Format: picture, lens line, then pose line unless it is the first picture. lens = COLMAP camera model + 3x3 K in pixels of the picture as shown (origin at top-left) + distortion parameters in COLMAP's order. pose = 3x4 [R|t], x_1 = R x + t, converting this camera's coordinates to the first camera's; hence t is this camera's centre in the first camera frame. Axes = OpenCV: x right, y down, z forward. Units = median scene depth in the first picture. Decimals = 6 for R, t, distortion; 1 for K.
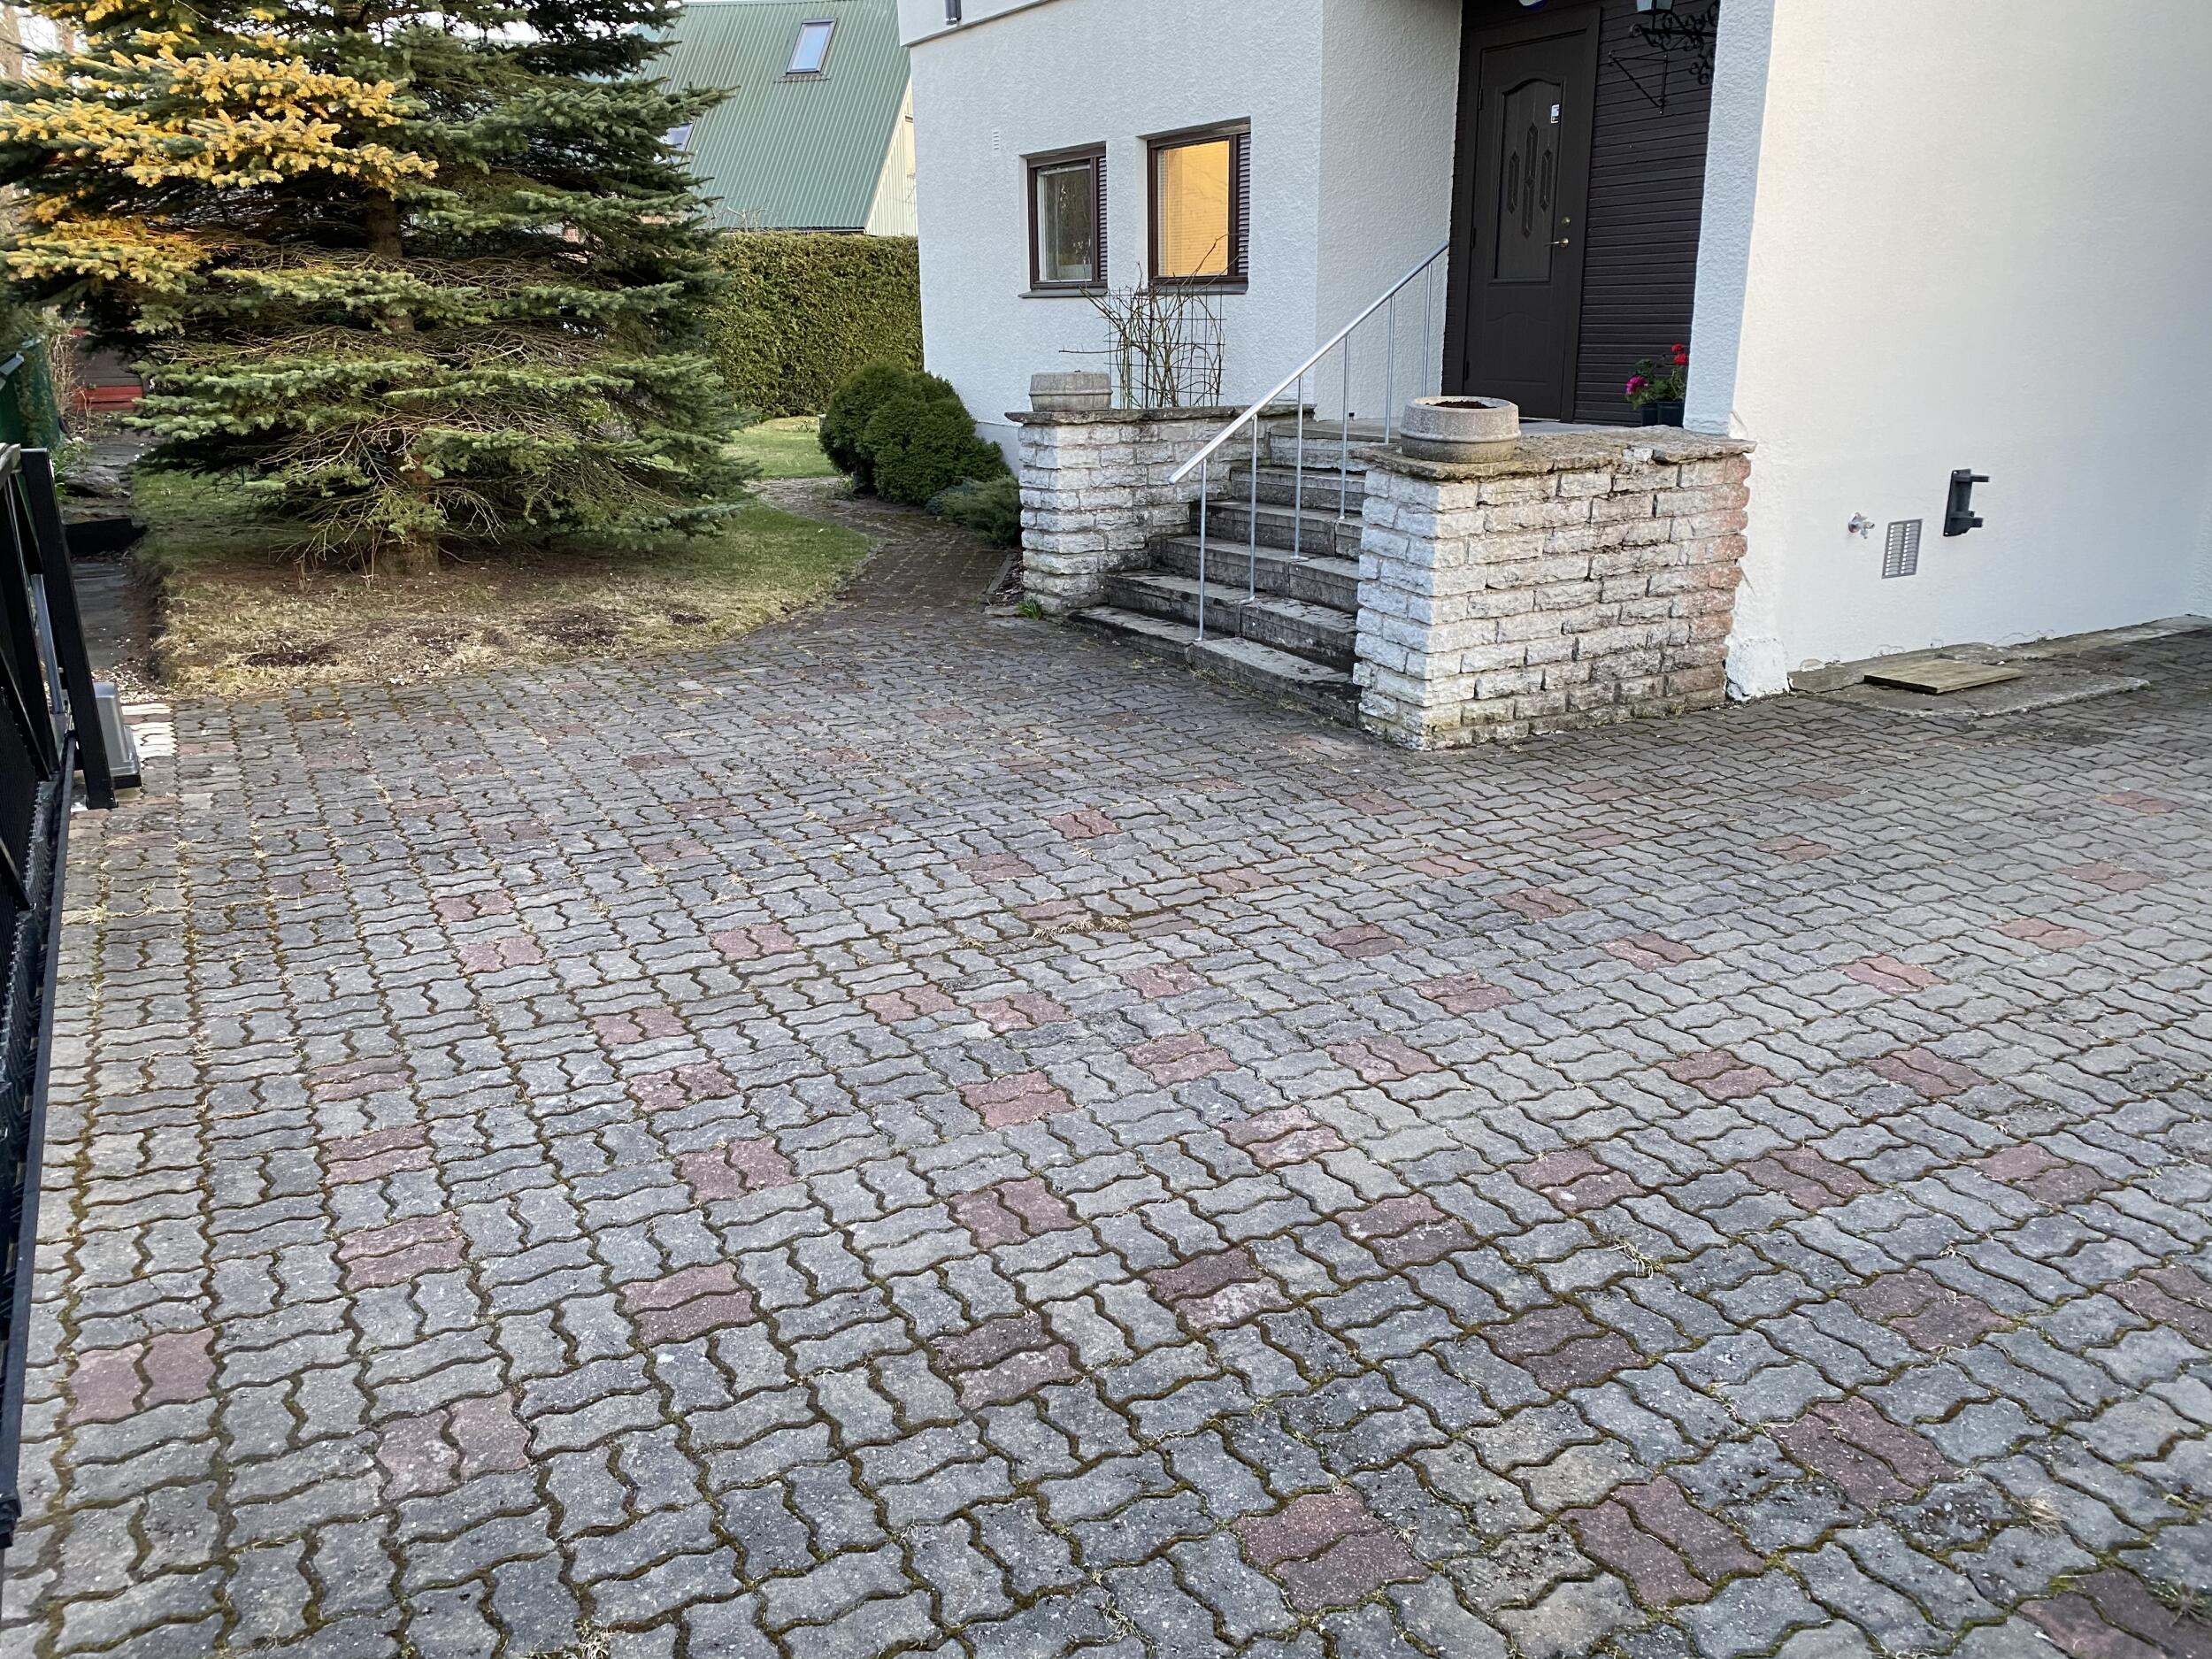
lens RADIAL K [[1669.1, 0, 1105.2], [0, 1669.1, 831.5], [0, 0, 1]] dist [0.038547, -0.006102]
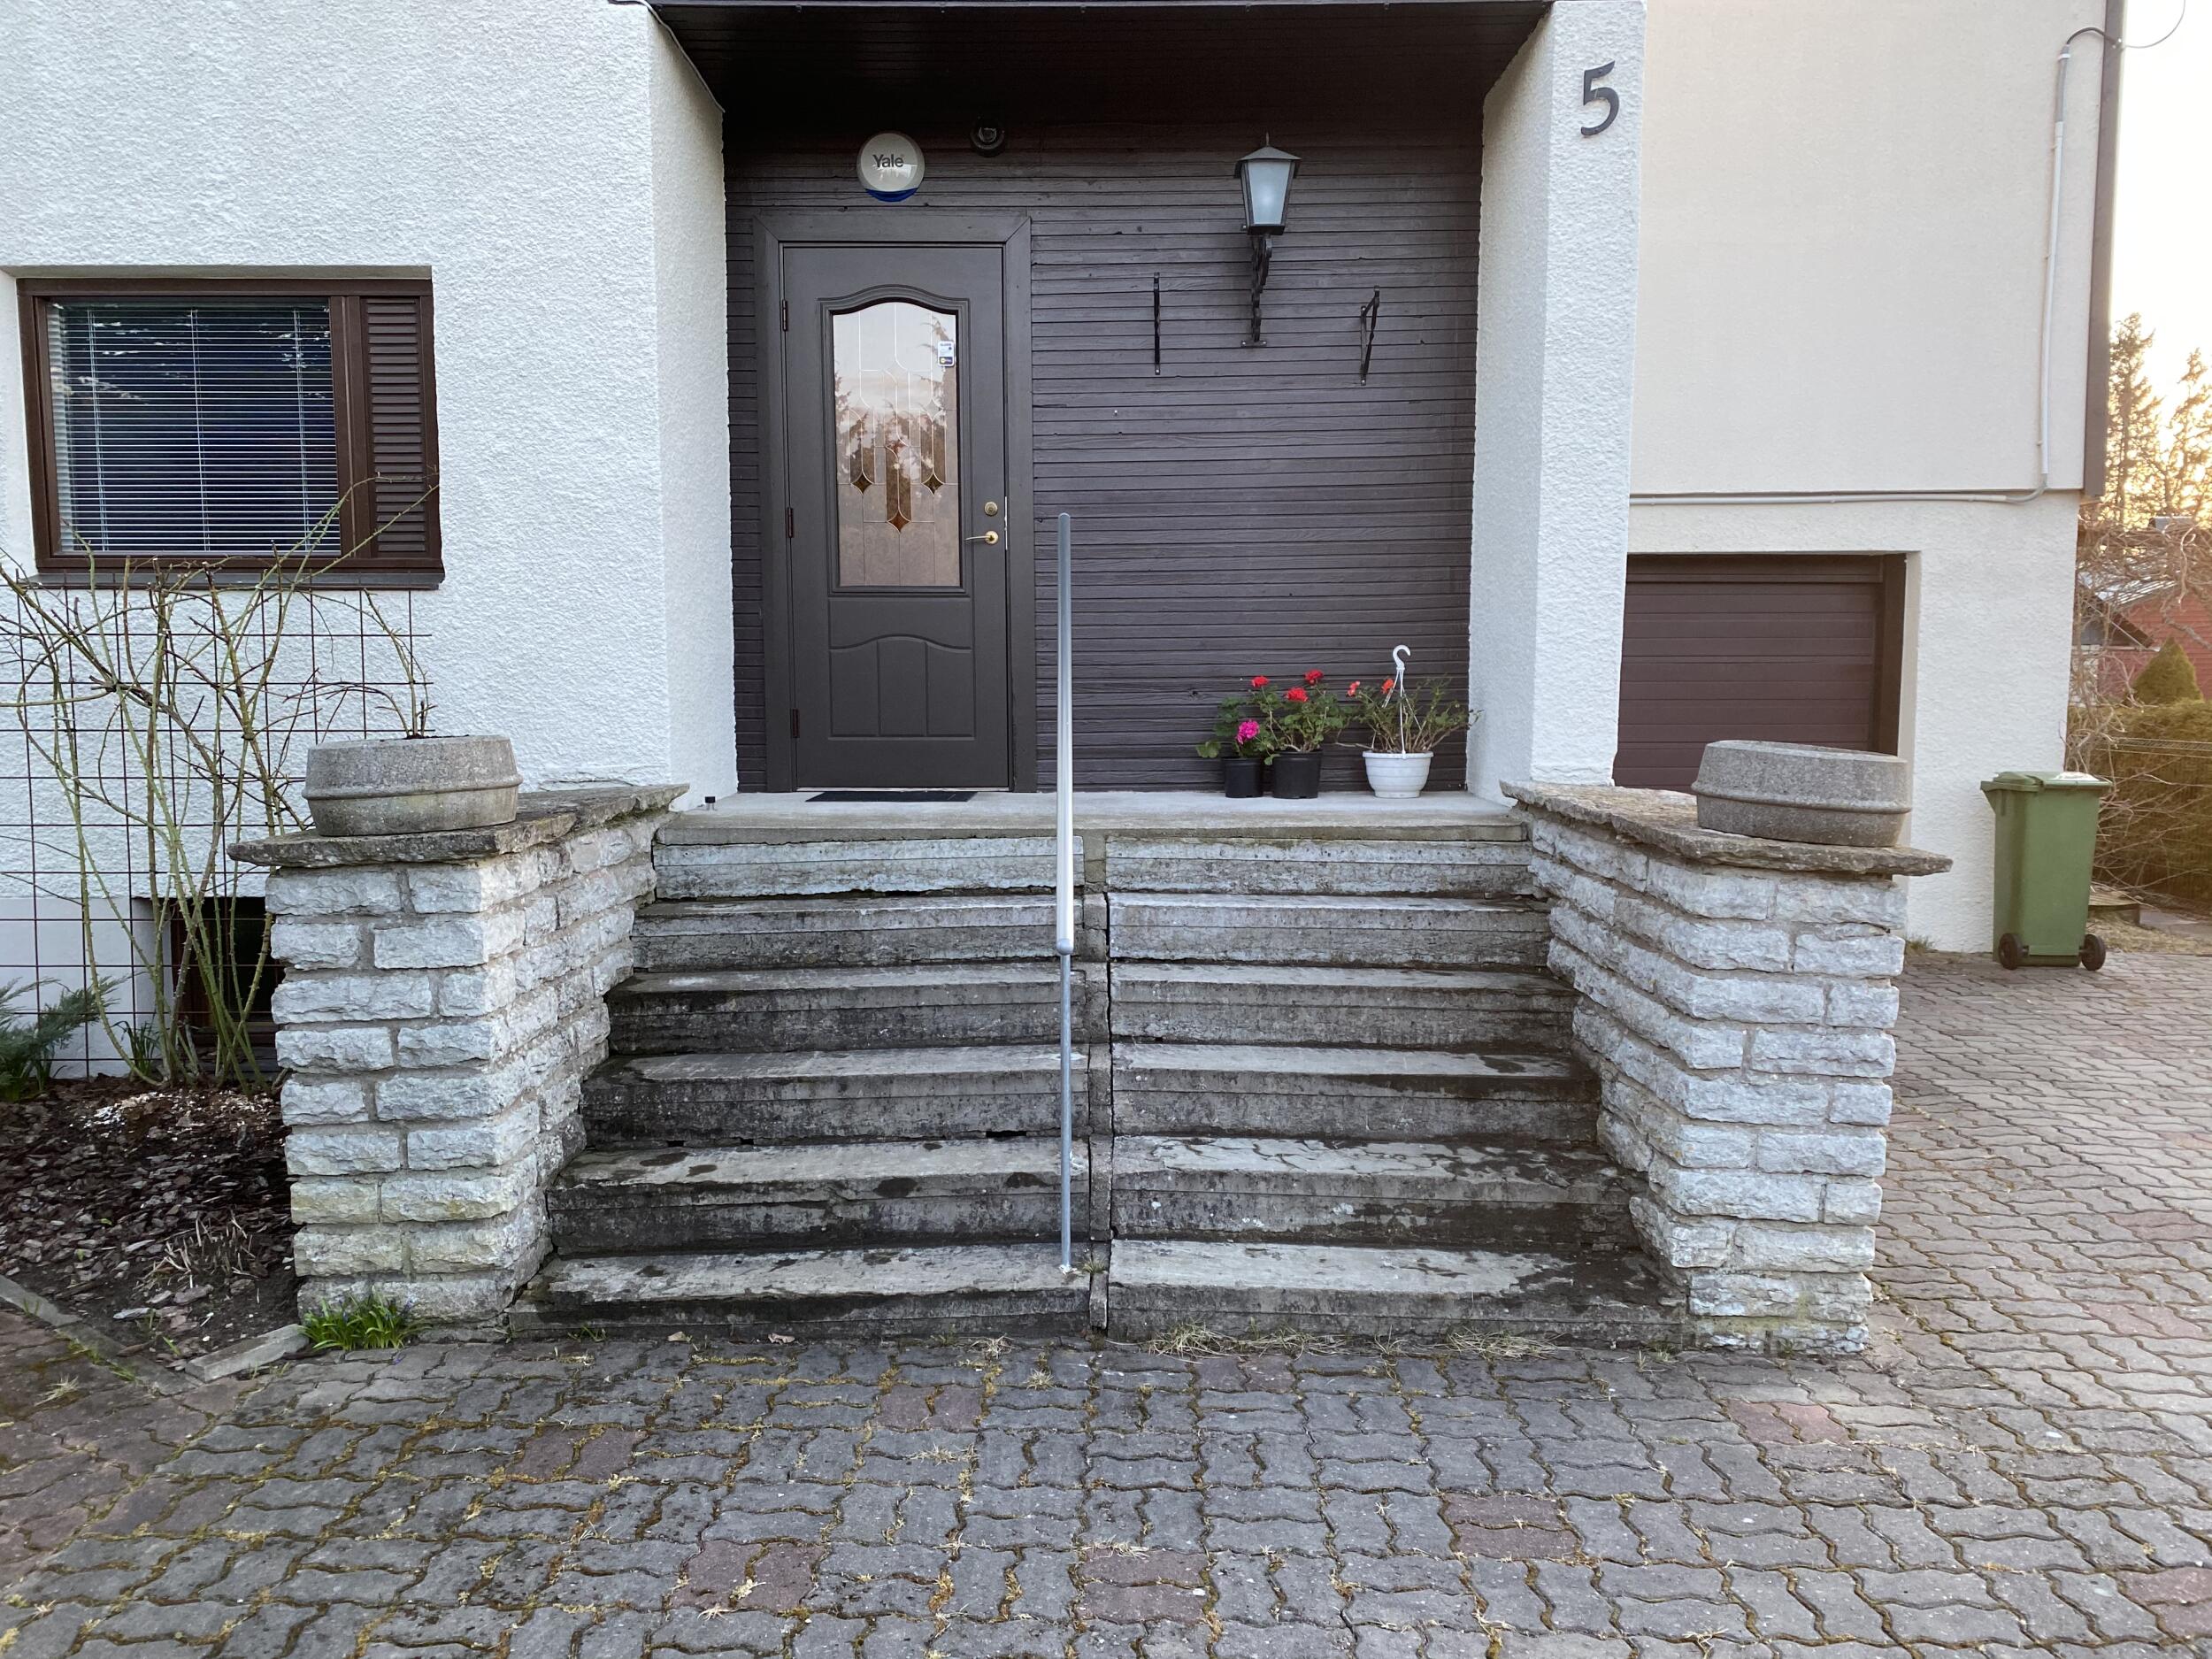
lens RADIAL K [[1669.1, 0, 1106.2], [0, 1669.1, 824.1], [0, 0, 1]] dist [0.038547, -0.006102]
pose [[0.488593, -0.079099, 0.868919, -0.334598], [0.257165, 0.964698, -0.056786, -0.203349], [-0.833752, 0.251201, 0.491686, 0.714396]]
